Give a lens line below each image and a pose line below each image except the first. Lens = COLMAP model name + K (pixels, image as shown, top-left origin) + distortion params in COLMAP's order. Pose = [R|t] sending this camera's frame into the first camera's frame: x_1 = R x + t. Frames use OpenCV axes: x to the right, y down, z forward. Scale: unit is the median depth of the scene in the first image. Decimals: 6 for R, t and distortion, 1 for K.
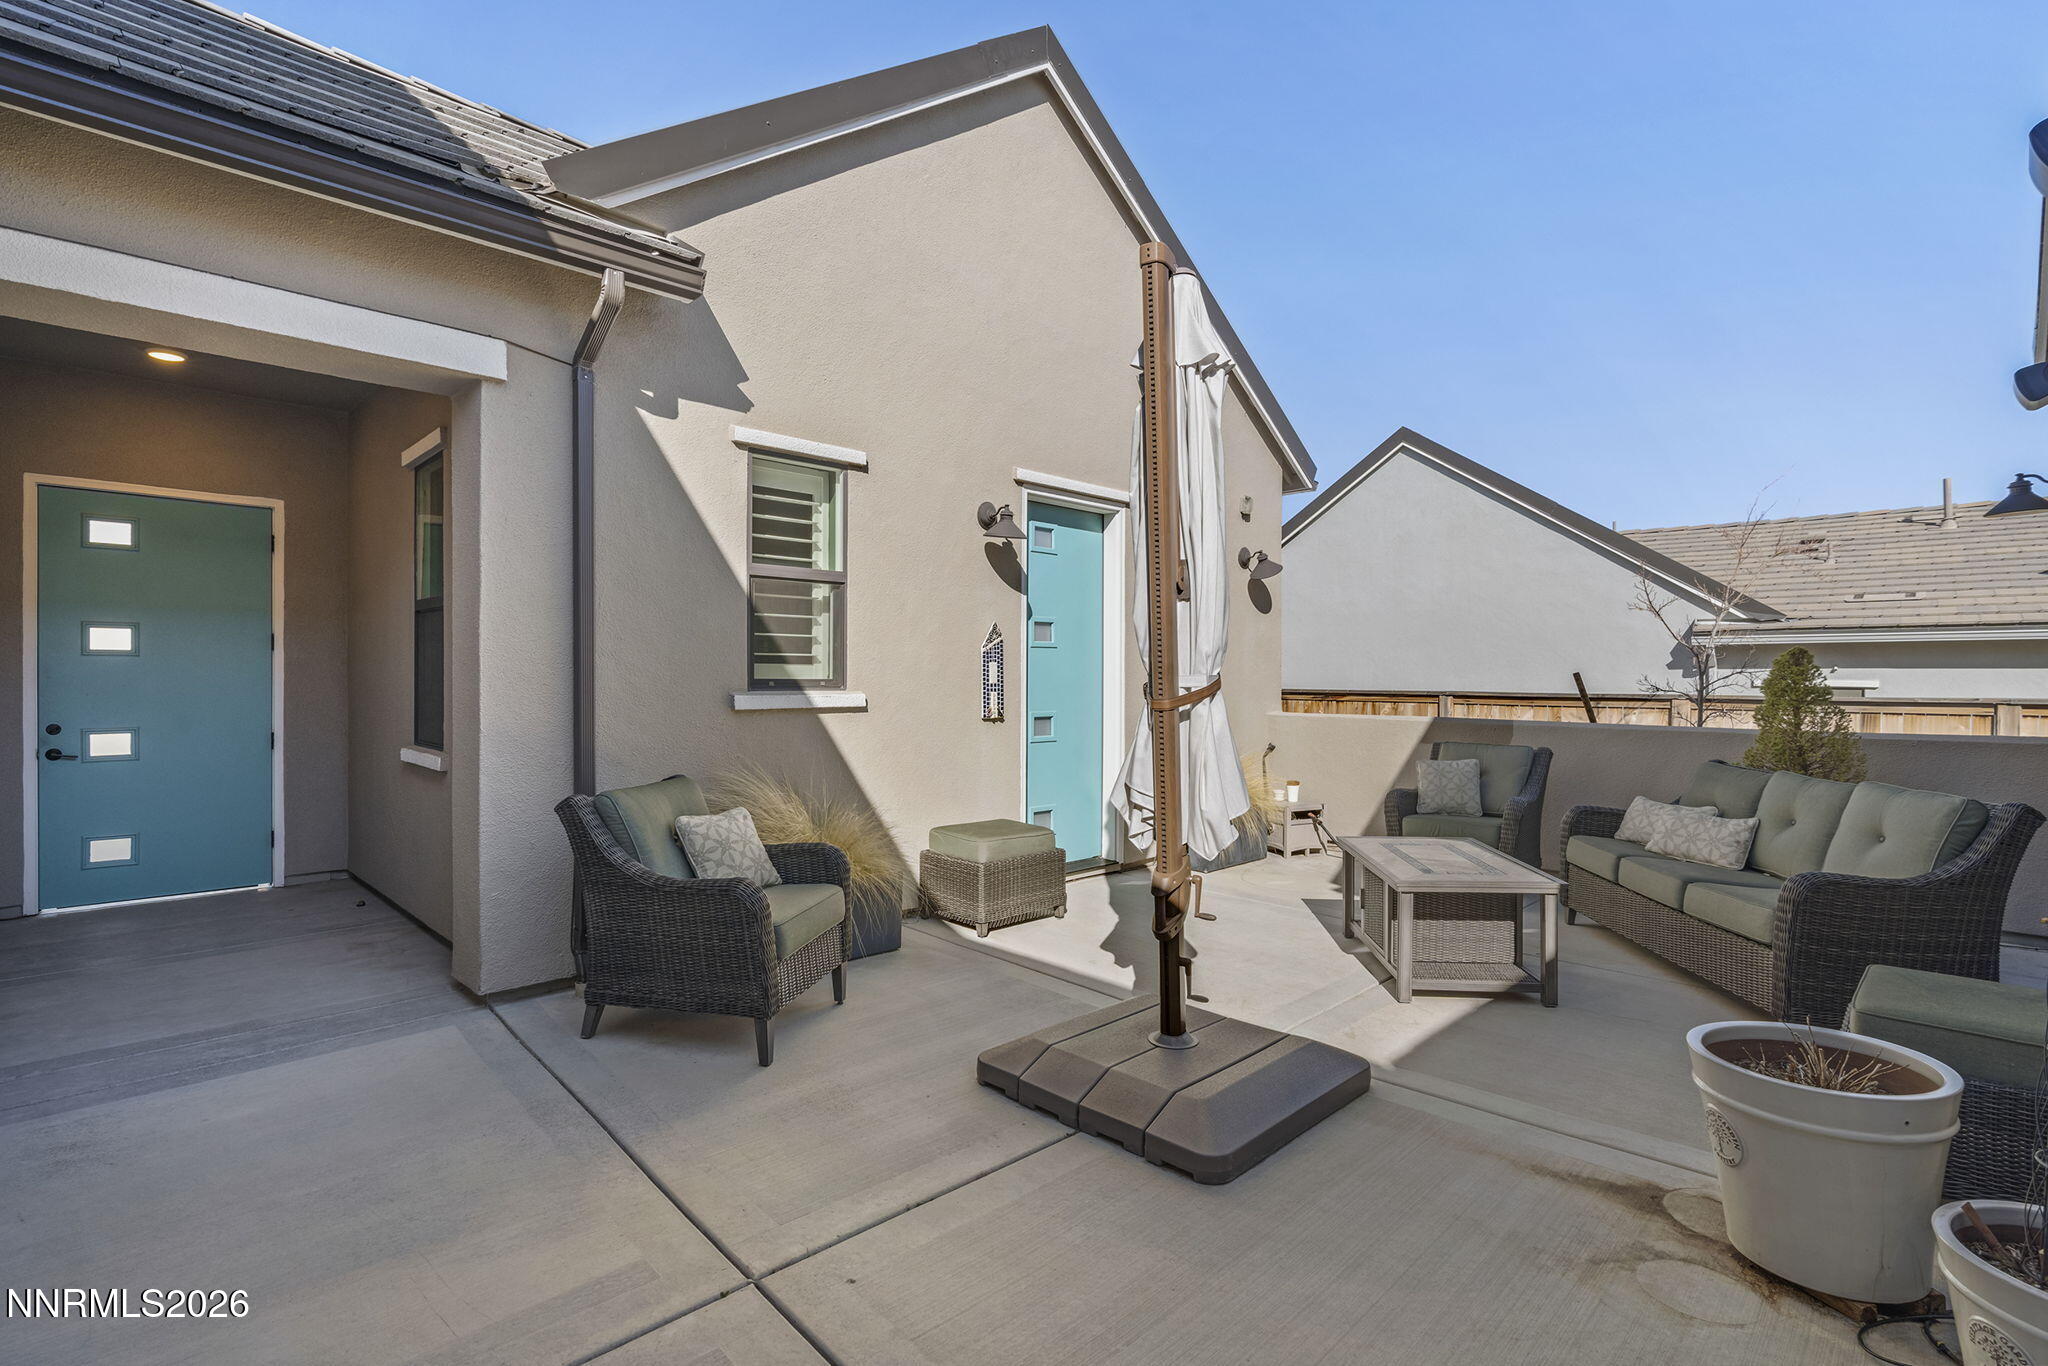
lens RADIAL K [[961.6, 0, 1022.1], [0, 961.6, 681.6], [0, 0, 1]] dist [0.002245, 0.000424]
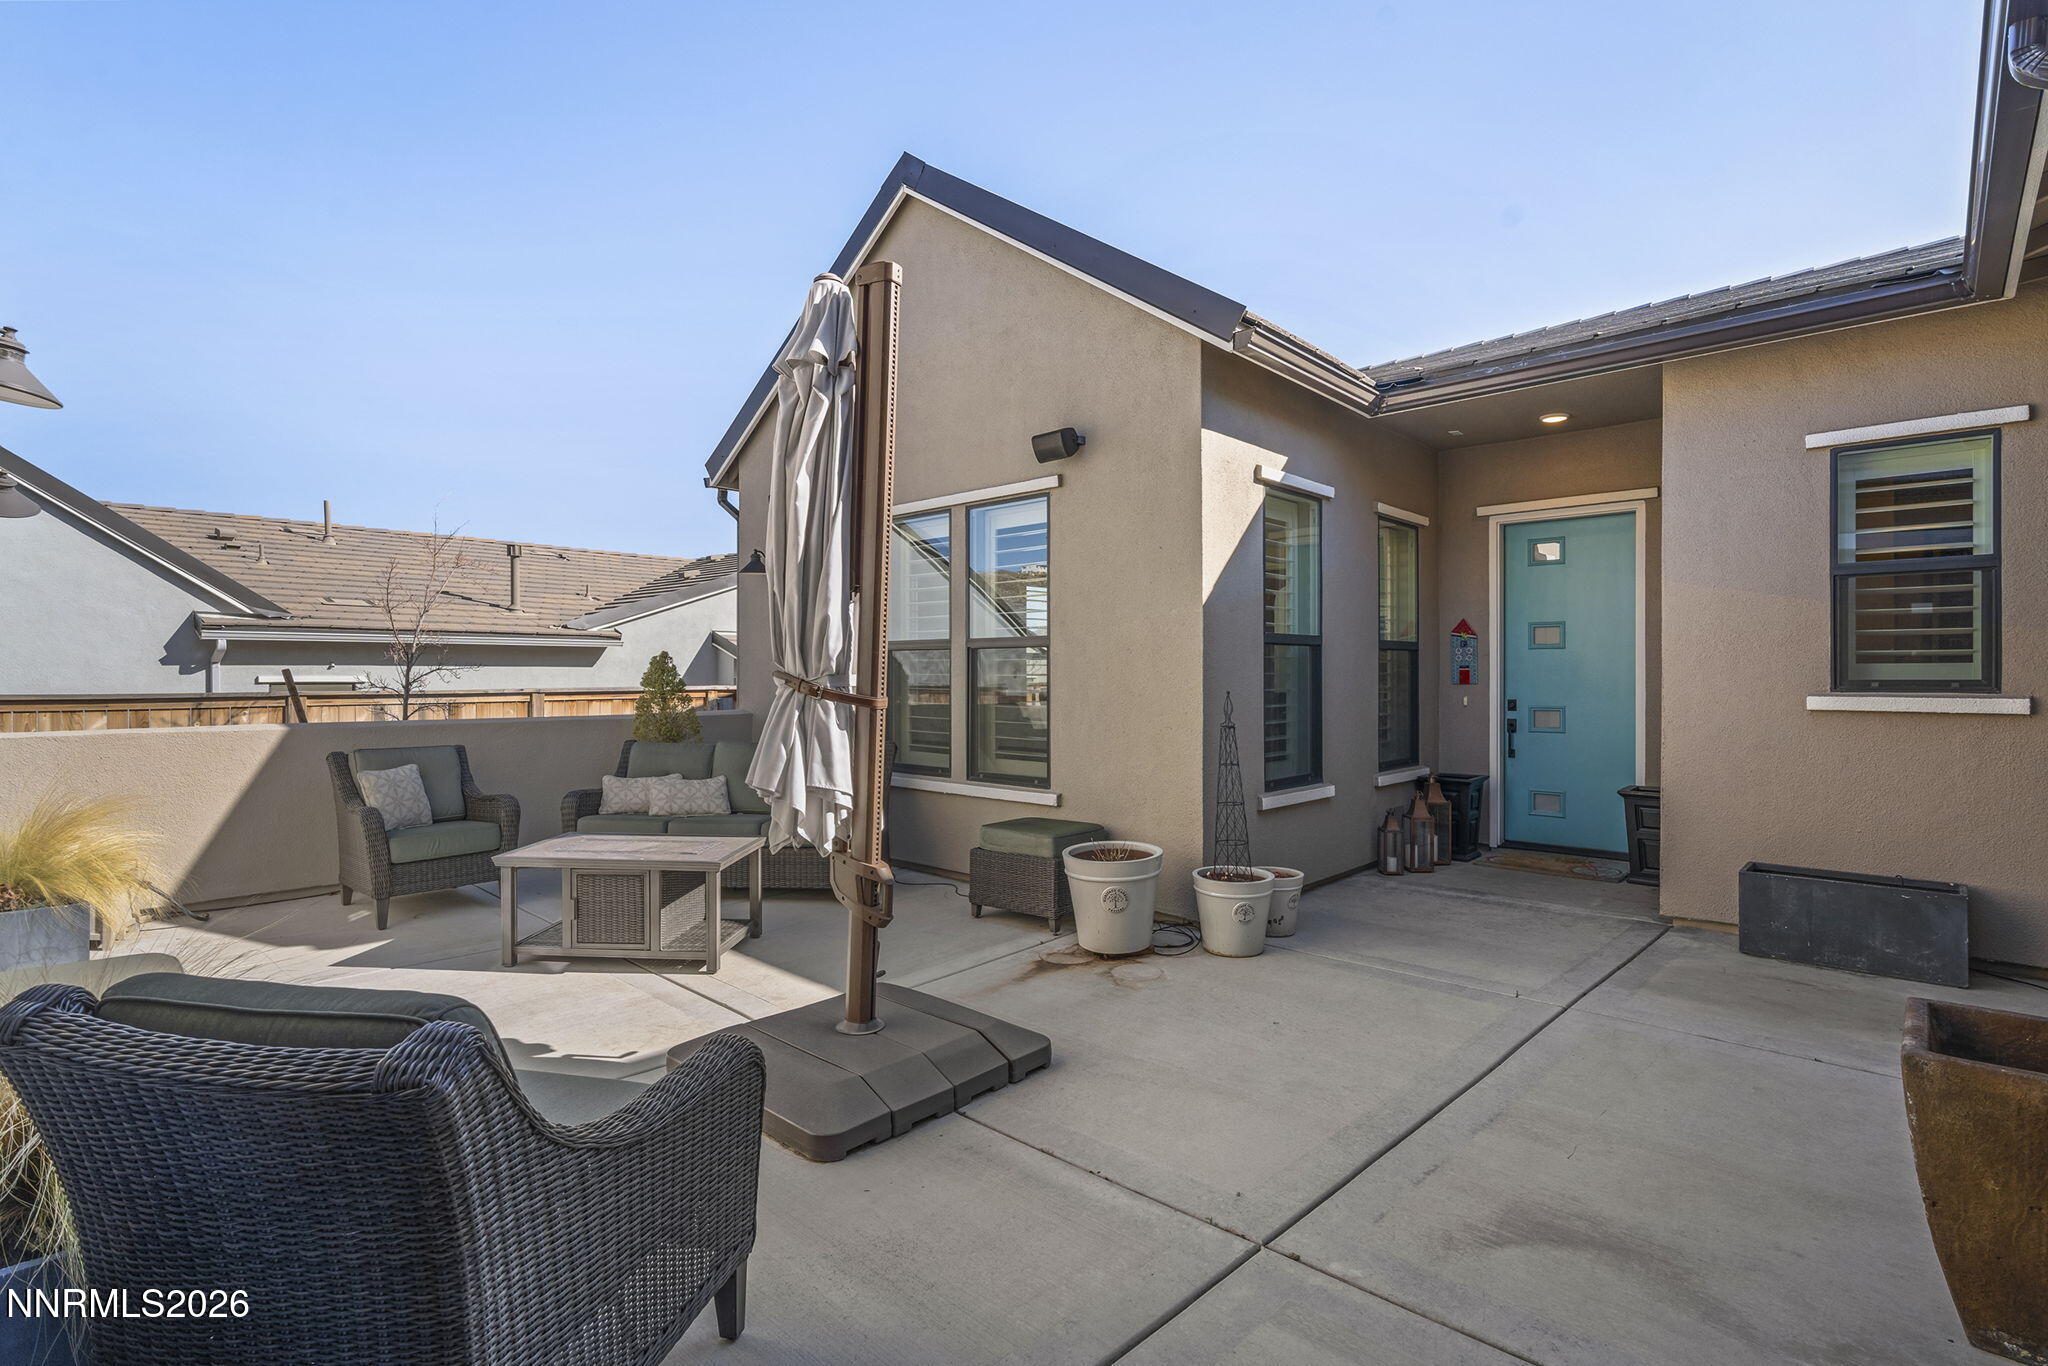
lens RADIAL K [[961.6, 0, 1022.2], [0, 961.6, 669.8], [0, 0, 1]] dist [0.002245, 0.000424]
pose [[-0.033162, 0.001814, 0.999448, -0.367342], [0.005803, 0.999982, -0.001623, -0.003234], [-0.999433, 0.005746, -0.033172, 0.357490]]
